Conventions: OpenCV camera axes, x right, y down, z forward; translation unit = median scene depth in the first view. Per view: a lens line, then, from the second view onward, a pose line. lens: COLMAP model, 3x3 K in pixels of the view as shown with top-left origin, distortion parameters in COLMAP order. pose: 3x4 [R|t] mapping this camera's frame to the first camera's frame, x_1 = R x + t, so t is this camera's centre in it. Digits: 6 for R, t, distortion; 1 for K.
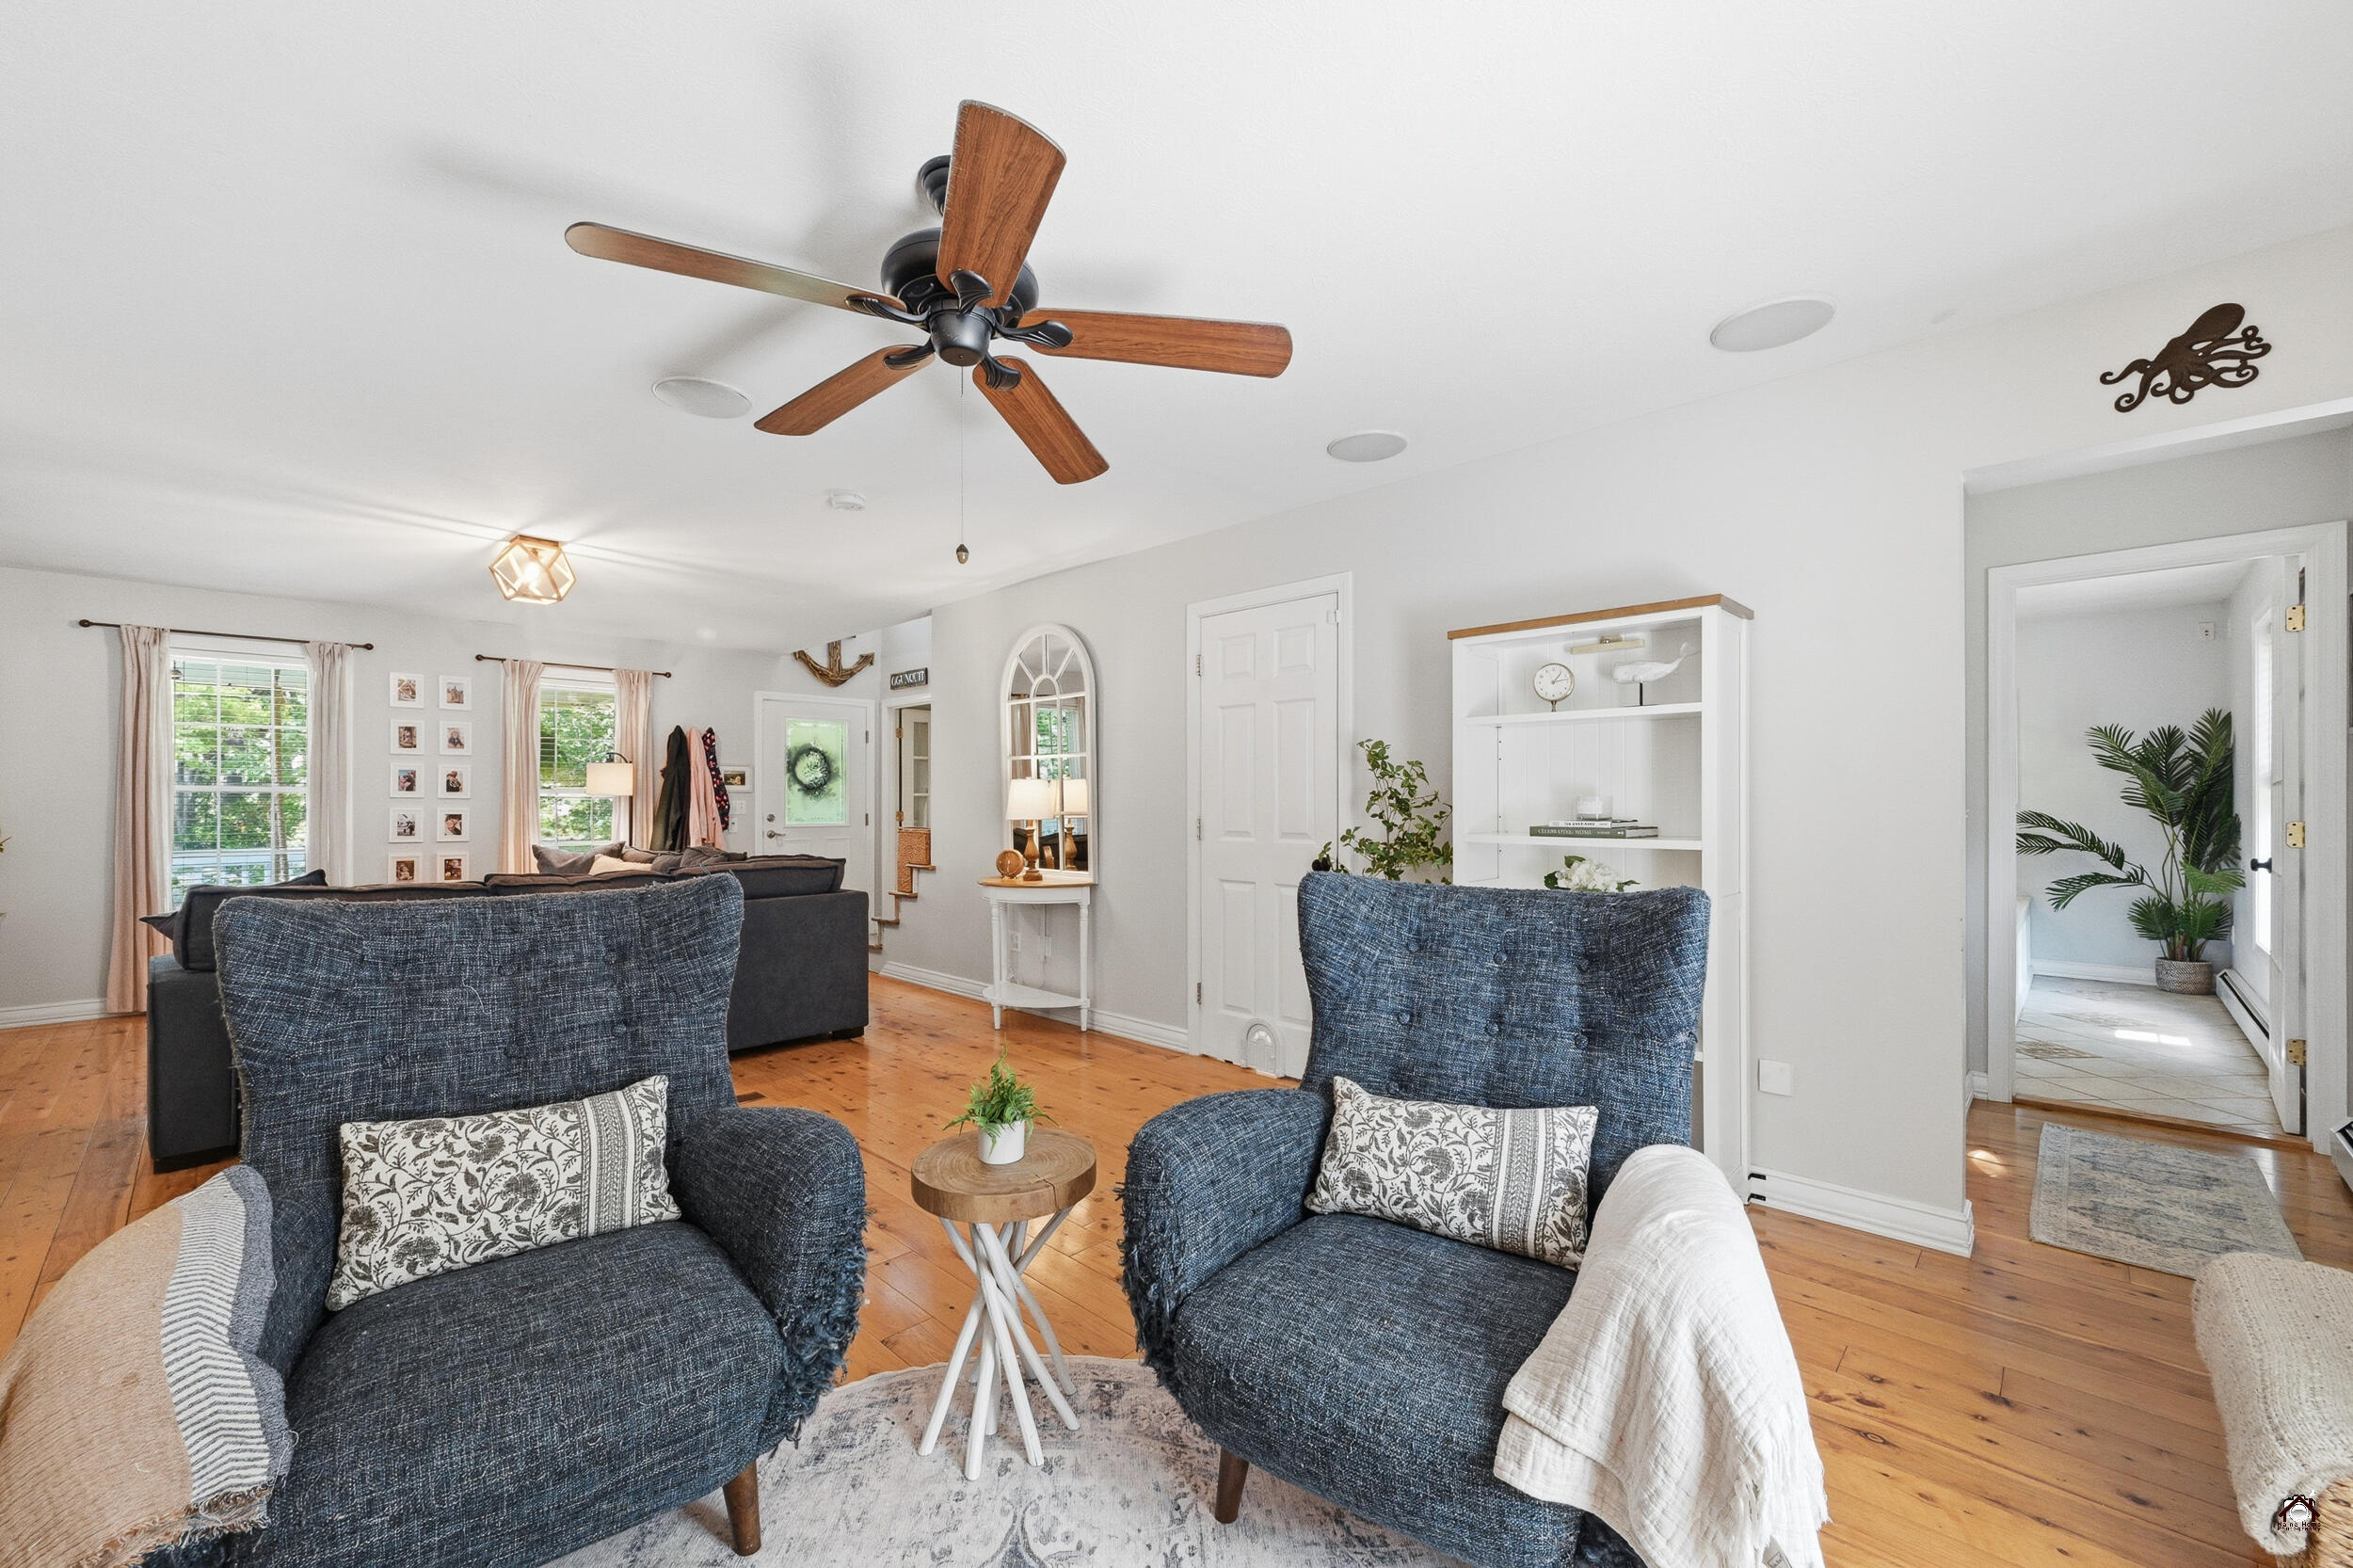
lens RADIAL K [[940.2, 0, 1178.8], [0, 940.2, 797.3], [0, 0, 1]] dist [-0.000312, -0.000190]
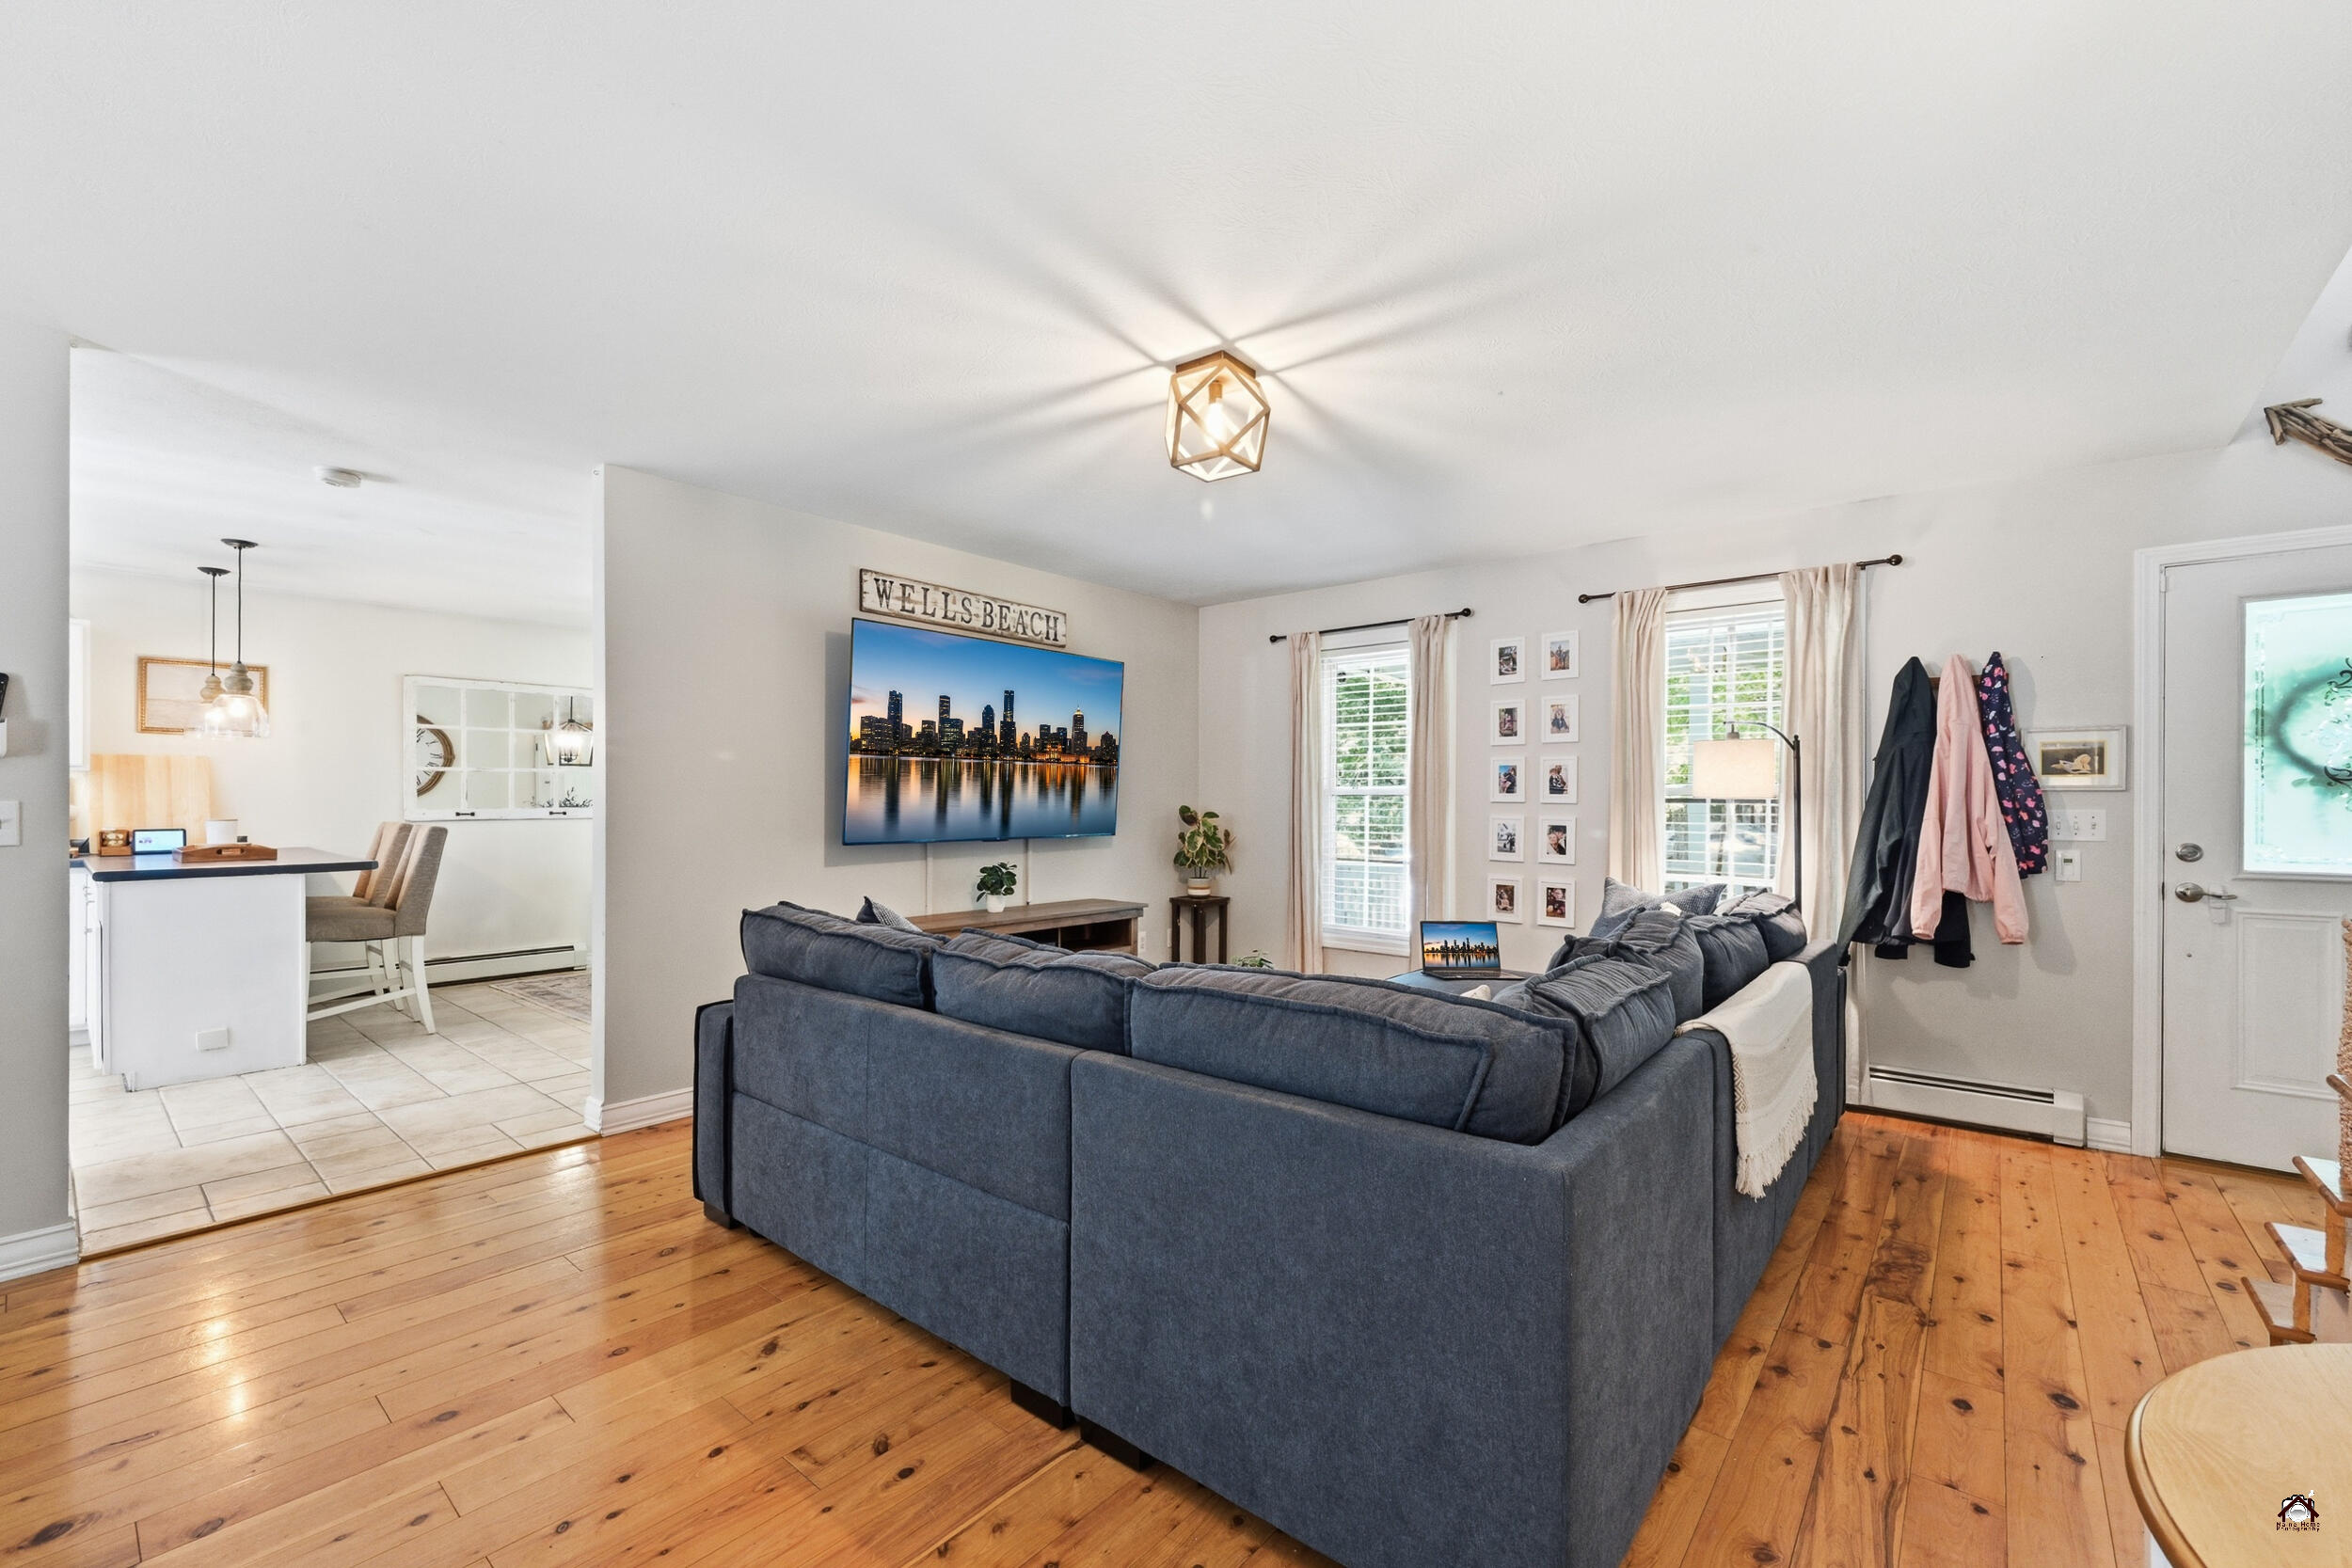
lens RADIAL K [[970.2, 0, 1178.6], [0, 970.2, 801.6], [0, 0, 1]] dist [-0.001001, -0.000076]
pose [[0.070475, 0.001154, -0.997513, -0.075426], [-0.000208, 0.999999, 0.001143, -0.001091], [0.997513, 0.000127, 0.070476, 0.880193]]
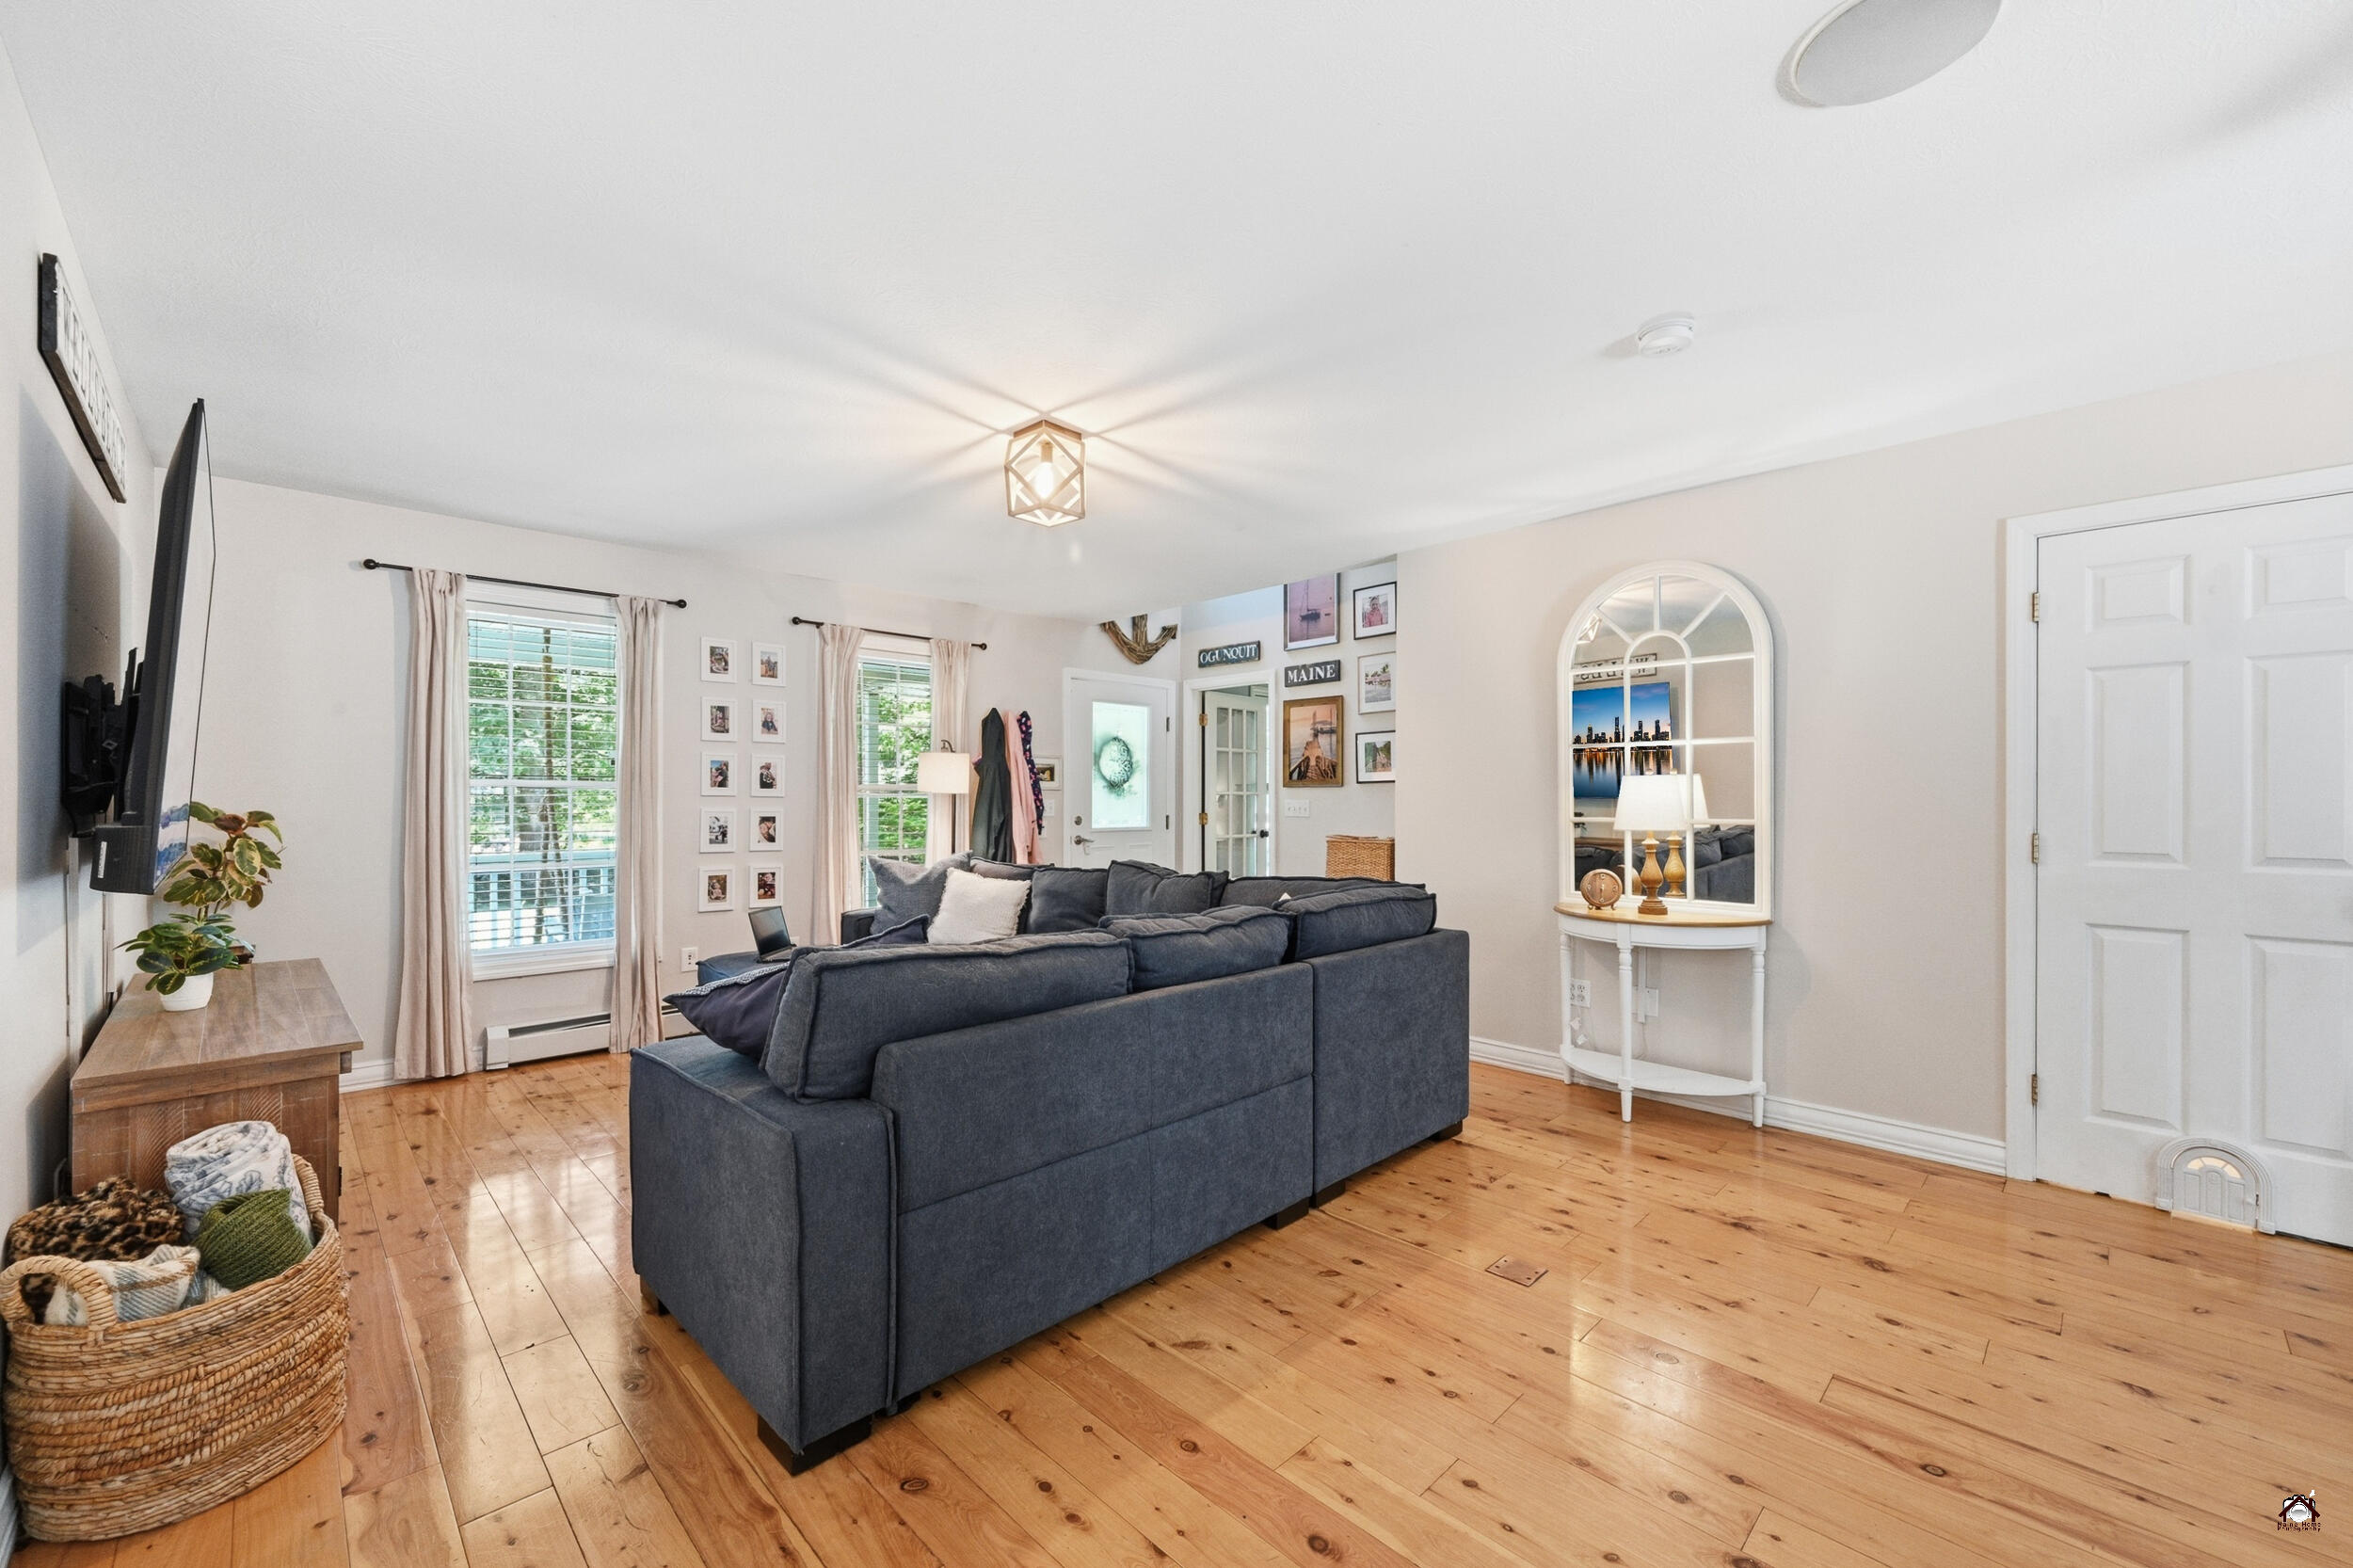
lens RADIAL K [[934.4, 0, 1178.2], [0, 934.4, 796.3], [0, 0, 1]] dist [-0.000928, 0.000075]
pose [[0.999720, 0.003577, -0.023411, -0.537781], [-0.003519, 0.999991, 0.002516, -0.003031], [0.023420, -0.002432, 0.999723, 0.286280]]
